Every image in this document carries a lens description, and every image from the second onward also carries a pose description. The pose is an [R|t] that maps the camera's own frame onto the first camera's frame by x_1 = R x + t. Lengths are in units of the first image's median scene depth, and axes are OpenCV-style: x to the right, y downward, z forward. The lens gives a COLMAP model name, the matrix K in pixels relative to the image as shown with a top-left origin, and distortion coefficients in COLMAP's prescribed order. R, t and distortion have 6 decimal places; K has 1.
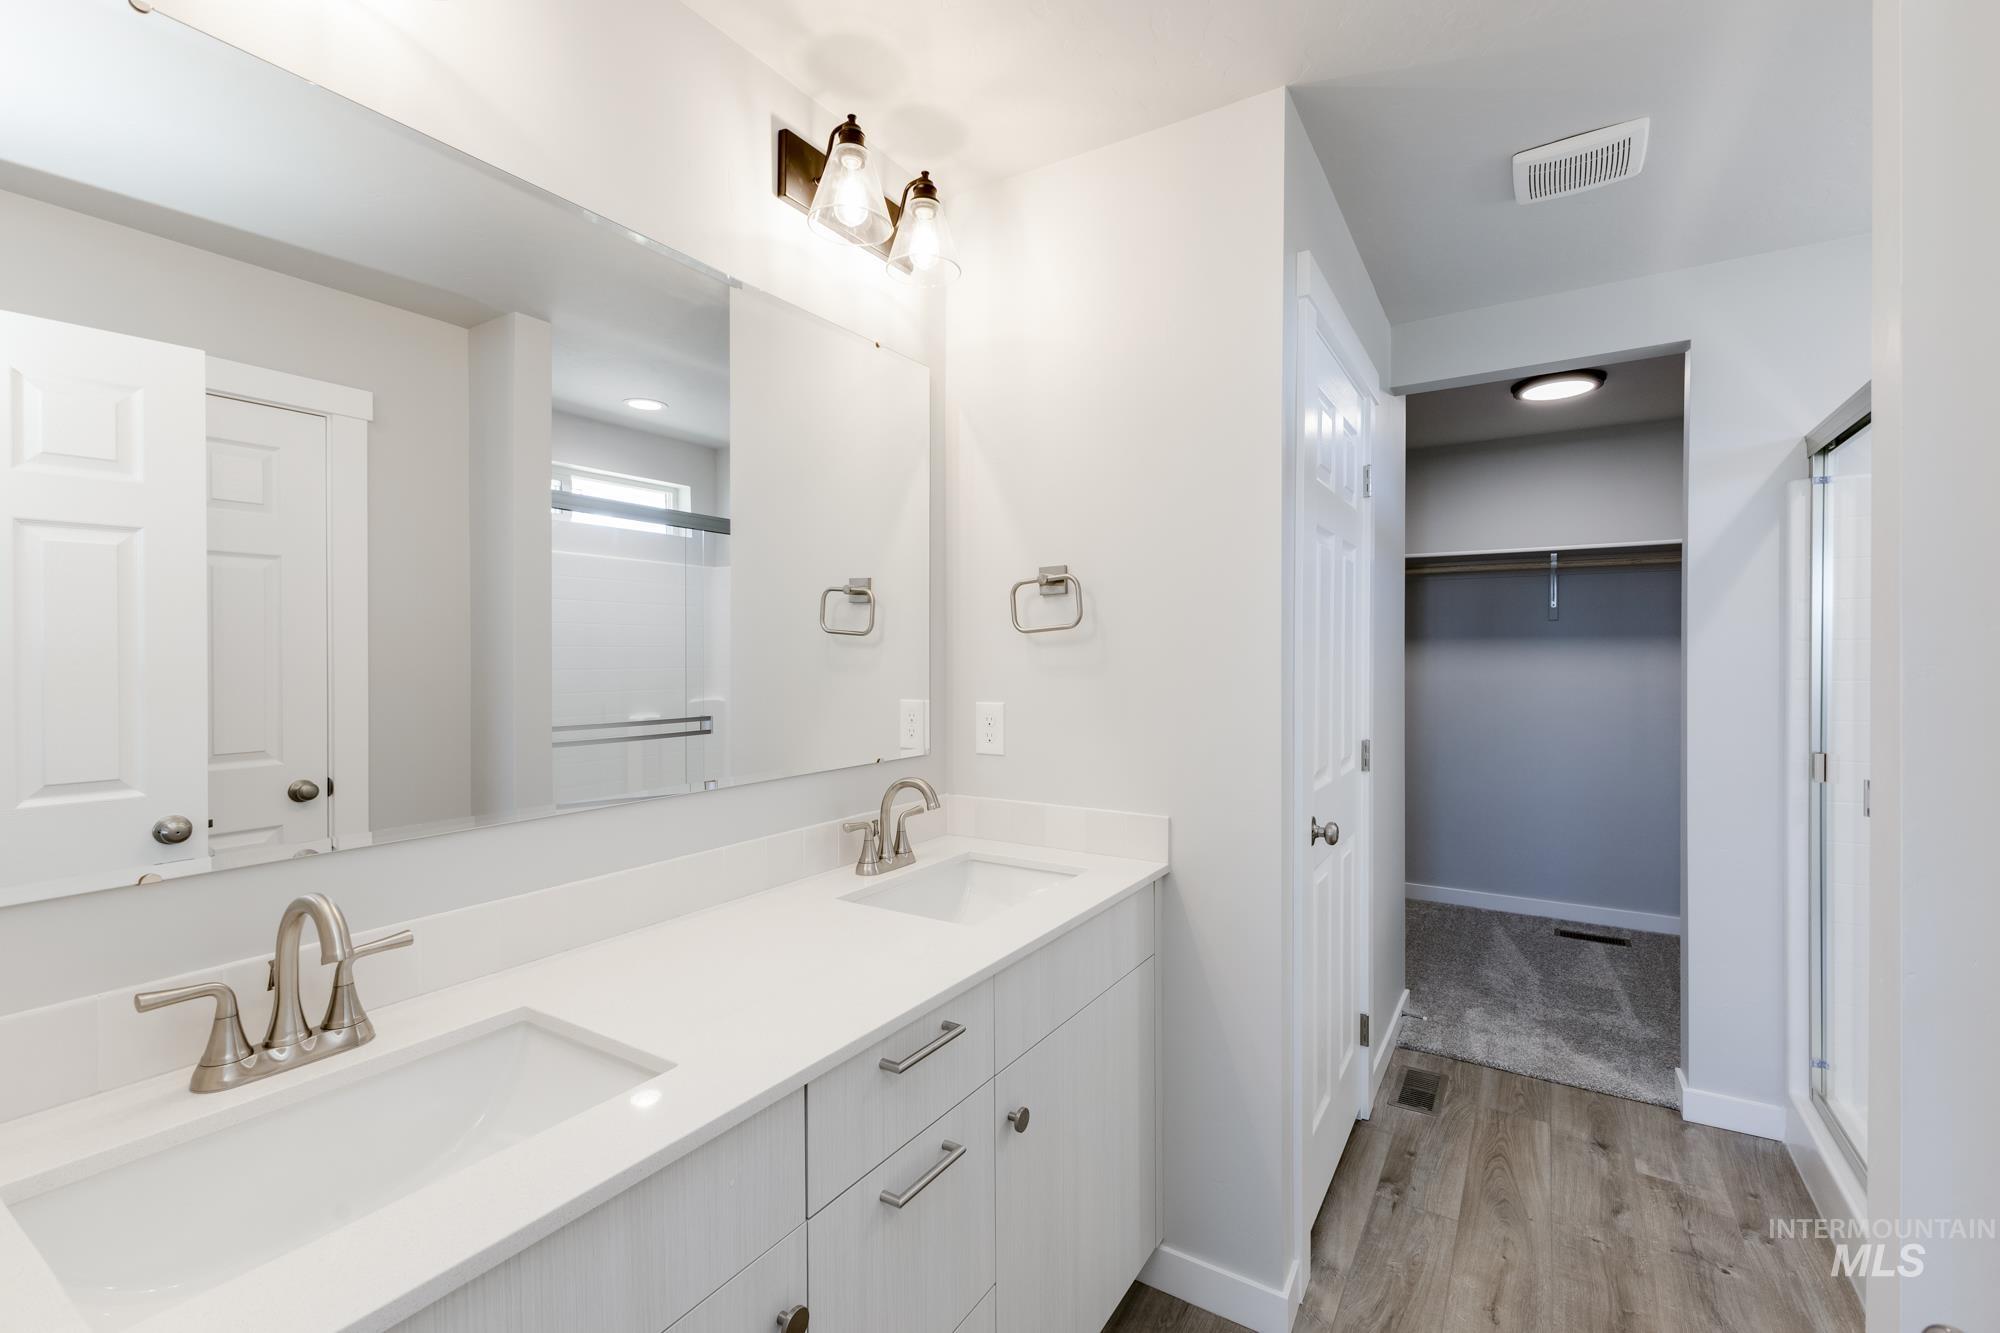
lens RADIAL K [[862.8, 0, 995.0], [0, 862.8, 660.6], [0, 0, 1]] dist [0.003690, 0.000114]
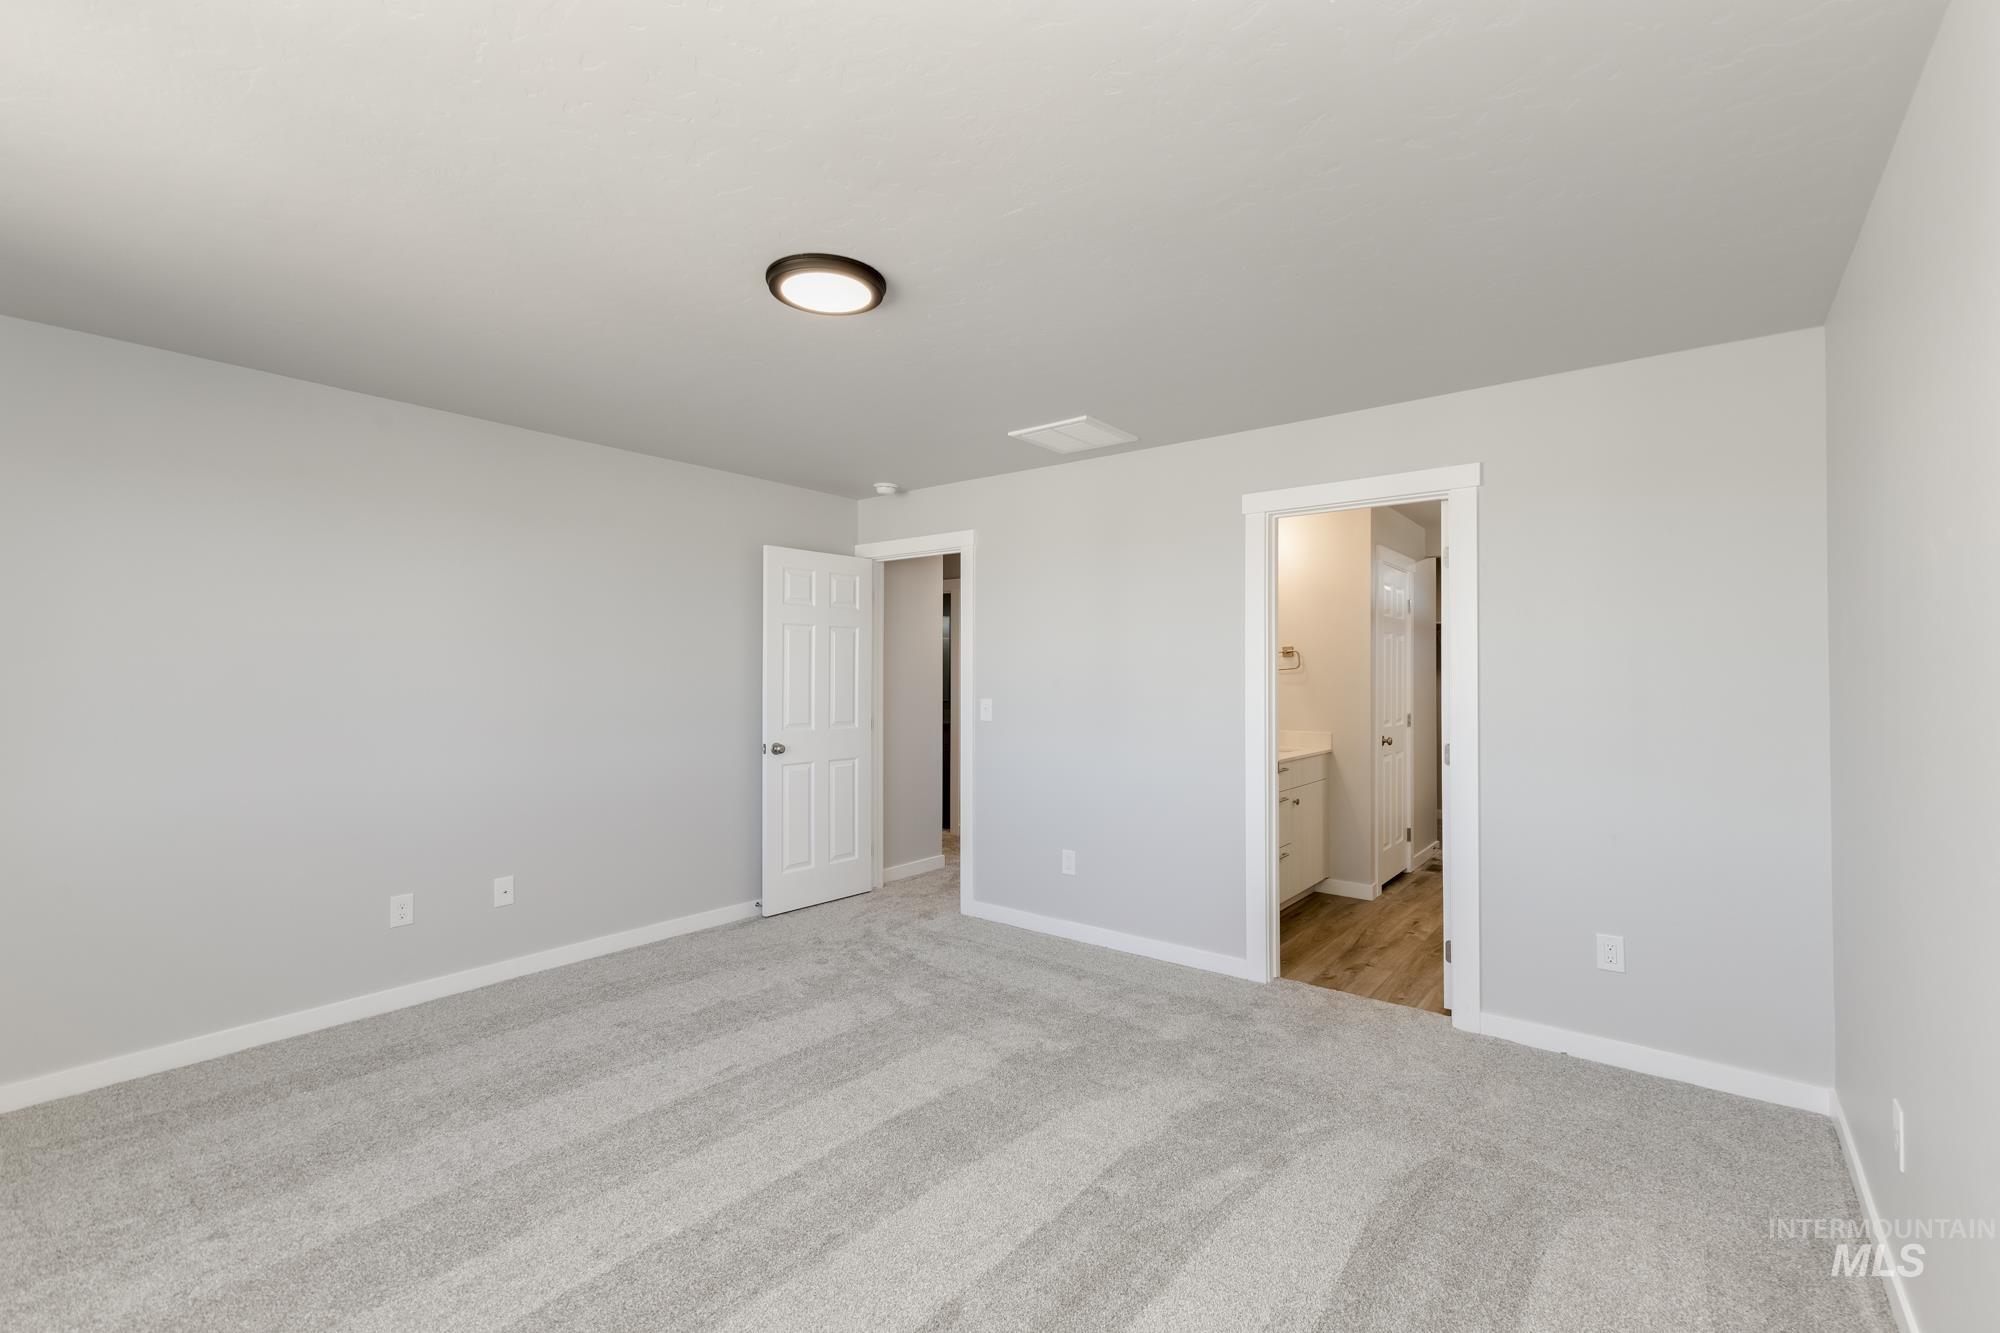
lens RADIAL K [[862.8, 0, 995.0], [0, 862.8, 660.6], [0, 0, 1]] dist [0.003690, 0.000114]
pose [[0.994080, 0.004707, -0.108545, -0.590993], [-0.006527, 0.999844, -0.016421, -0.010575], [0.108451, 0.017032, 0.993956, -1.960676]]
